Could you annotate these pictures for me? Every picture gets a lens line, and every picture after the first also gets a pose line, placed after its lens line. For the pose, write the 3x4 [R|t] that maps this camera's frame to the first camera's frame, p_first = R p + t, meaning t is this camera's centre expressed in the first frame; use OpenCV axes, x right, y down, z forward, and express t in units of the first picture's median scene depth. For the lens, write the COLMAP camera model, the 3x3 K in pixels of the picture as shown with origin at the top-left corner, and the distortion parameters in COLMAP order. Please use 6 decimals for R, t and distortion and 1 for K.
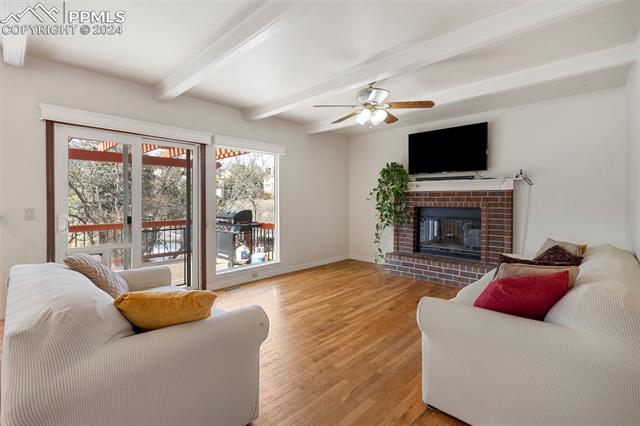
lens RADIAL K [[292.8, 0, 318.9], [0, 292.8, 207.6], [0, 0, 1]] dist [0.000883, 0.000209]
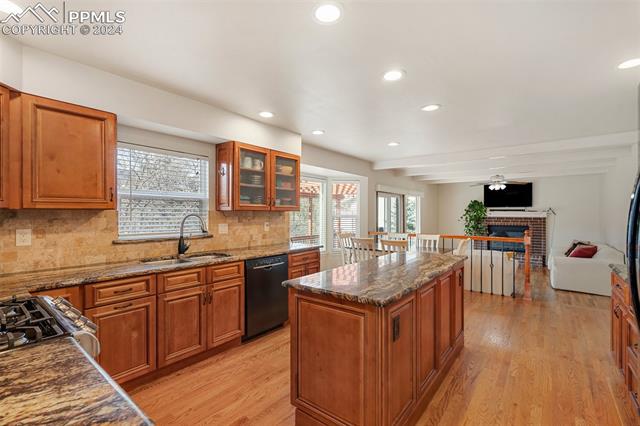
lens RADIAL K [[292.0, 0, 313.8], [0, 292.0, 212.2], [0, 0, 1]] dist [0.000564, 0.000200]
pose [[0.996713, 0.001059, 0.081005, -1.030059], [0.001064, 0.999657, -0.026162, -0.041407], [-0.081005, 0.026162, 0.996370, -0.822610]]
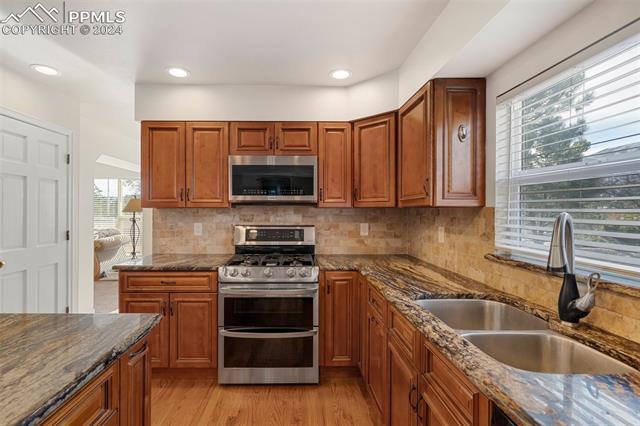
lens RADIAL K [[299.6, 0, 302.5], [0, 299.6, 211.4], [0, 0, 1]] dist [0.000262, 0.000101]
pose [[-0.710202, -0.002178, -0.703994, -0.935929], [-0.020840, 0.999622, 0.017931, -0.057300], [0.703689, 0.027406, -0.709979, -0.101039]]
